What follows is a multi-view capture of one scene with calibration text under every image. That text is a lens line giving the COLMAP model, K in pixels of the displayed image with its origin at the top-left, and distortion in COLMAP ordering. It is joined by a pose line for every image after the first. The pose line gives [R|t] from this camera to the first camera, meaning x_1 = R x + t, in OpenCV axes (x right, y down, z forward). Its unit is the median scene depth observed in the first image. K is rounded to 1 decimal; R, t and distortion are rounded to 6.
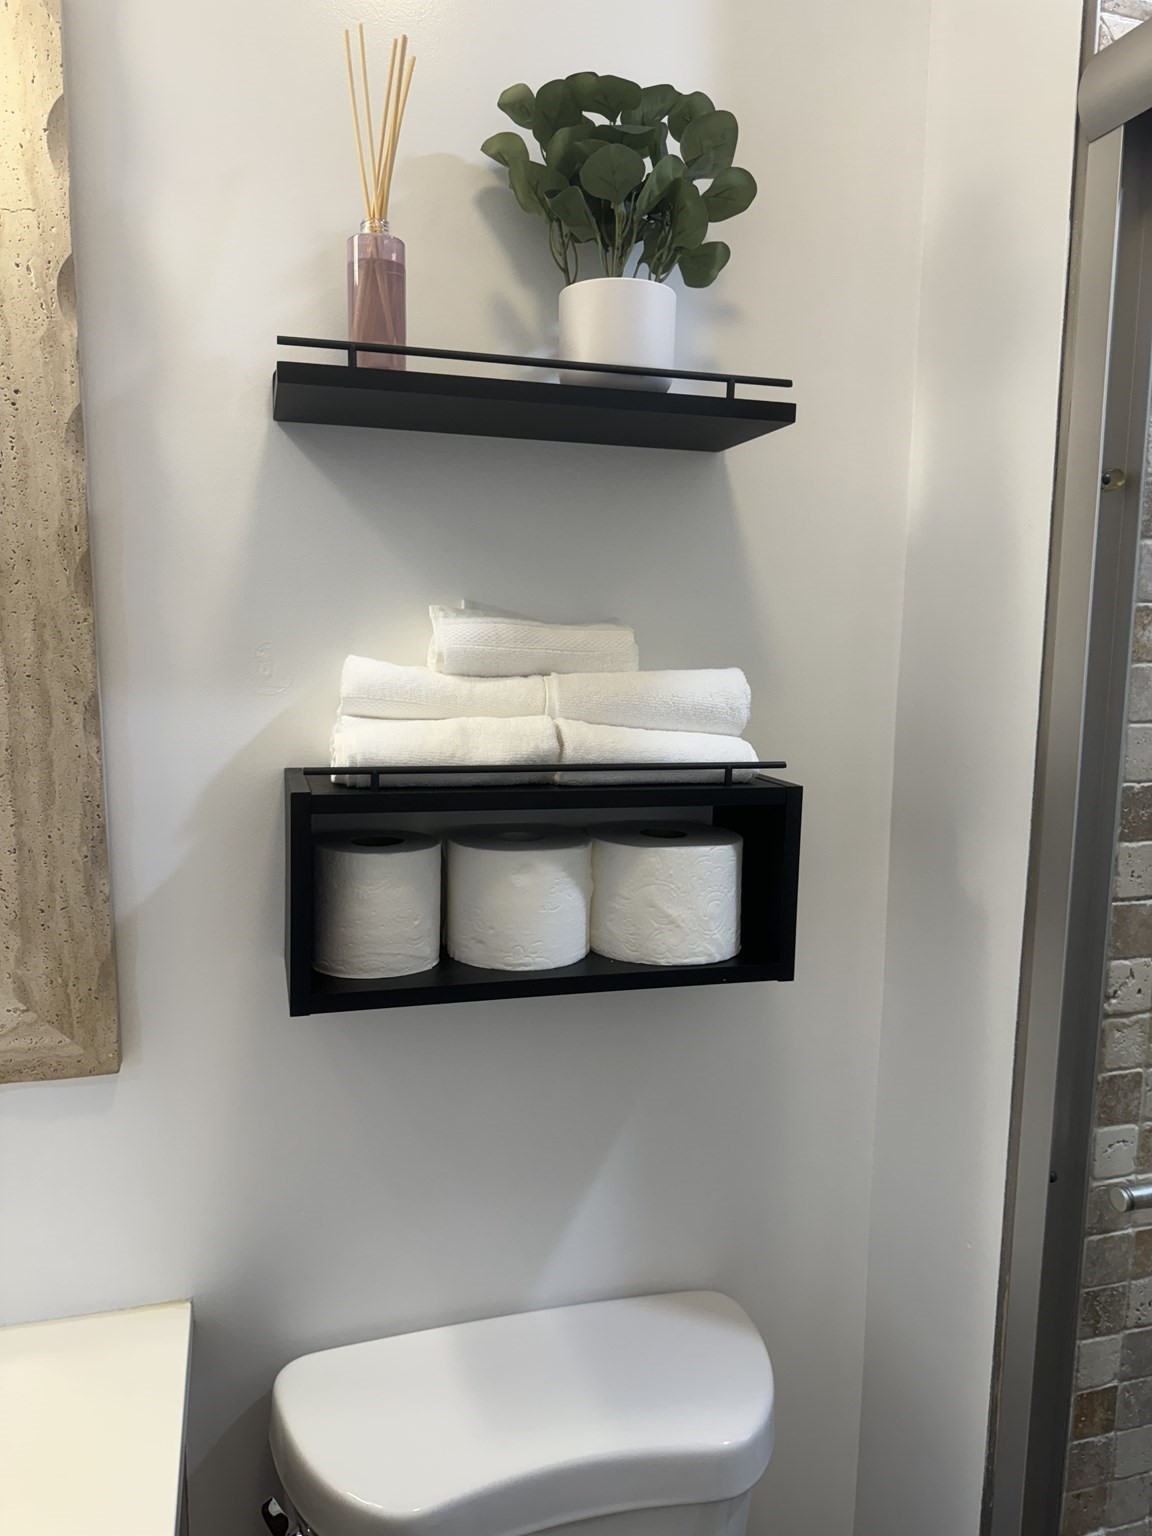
lens RADIAL K [[1139.7, 0, 576.0], [0, 1139.7, 768.0], [0, 0, 1]] dist [0.004735, -0.000322]
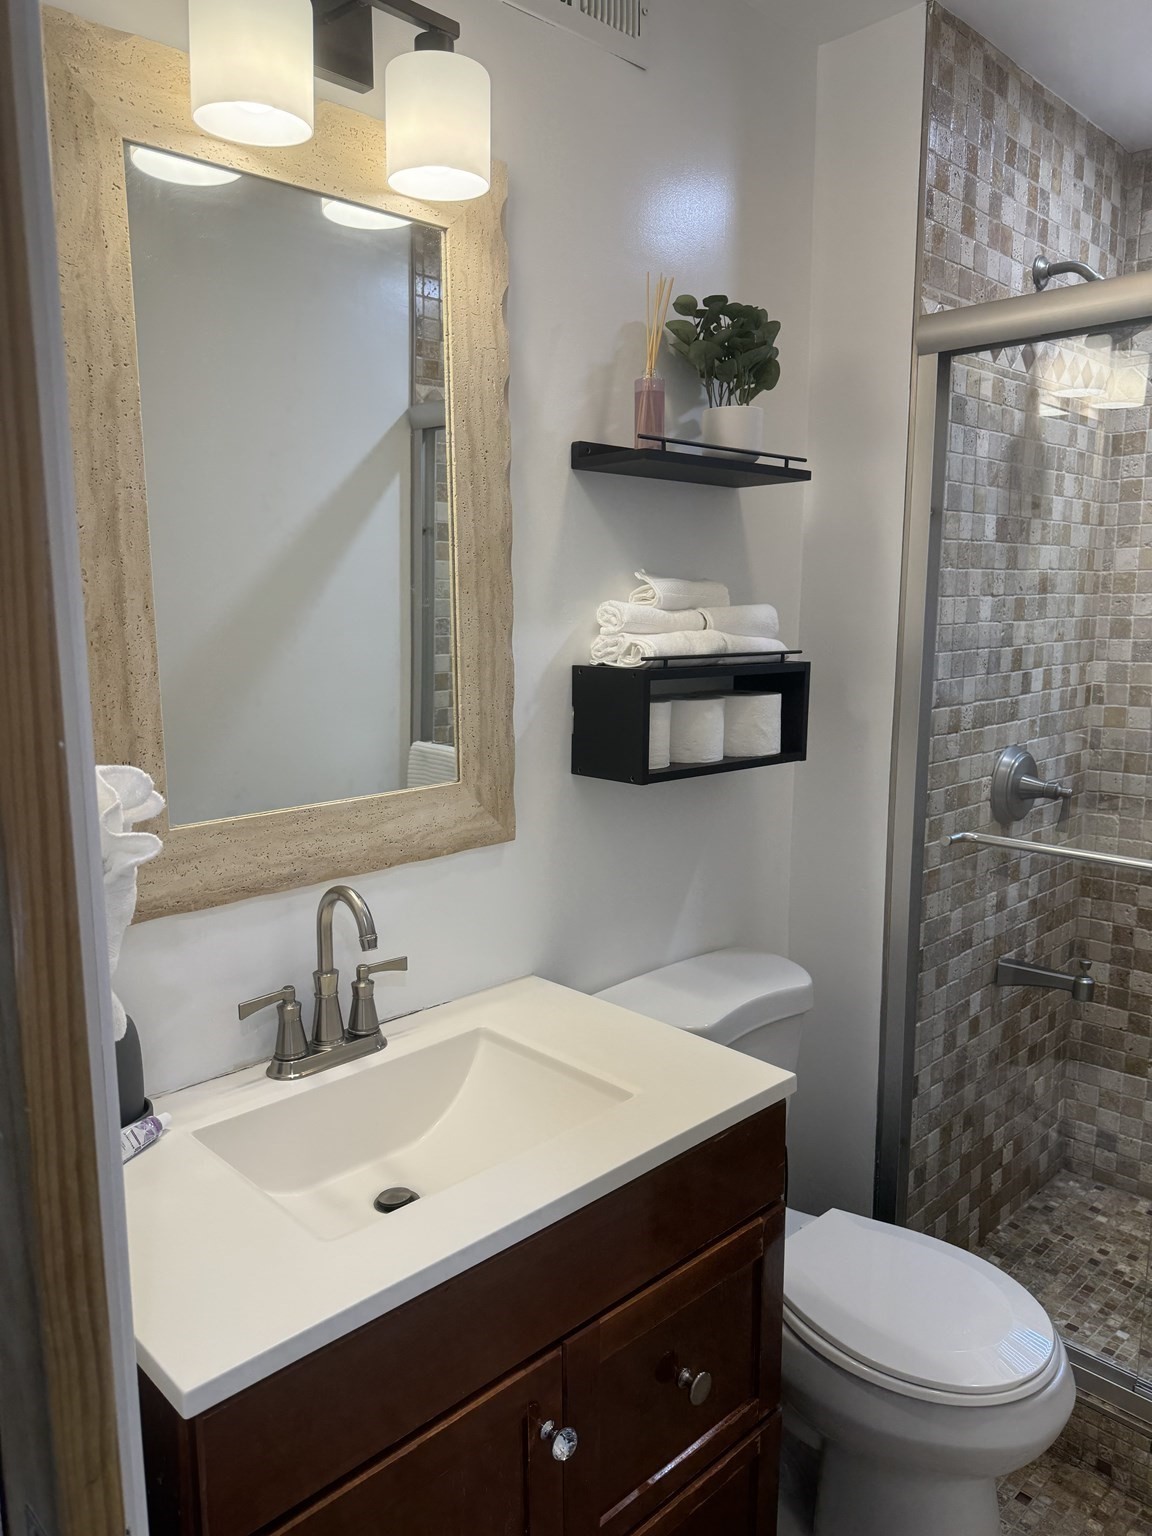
lens RADIAL K [[1080.8, 0, 569.0], [0, 1080.8, 769.1], [0, 0, 1]] dist [0.084259, -0.128698]
pose [[0.893335, -0.084637, 0.441348, -1.097573], [0.069929, 0.996322, 0.049521, 0.083612], [-0.443916, -0.013375, 0.895968, -0.557310]]
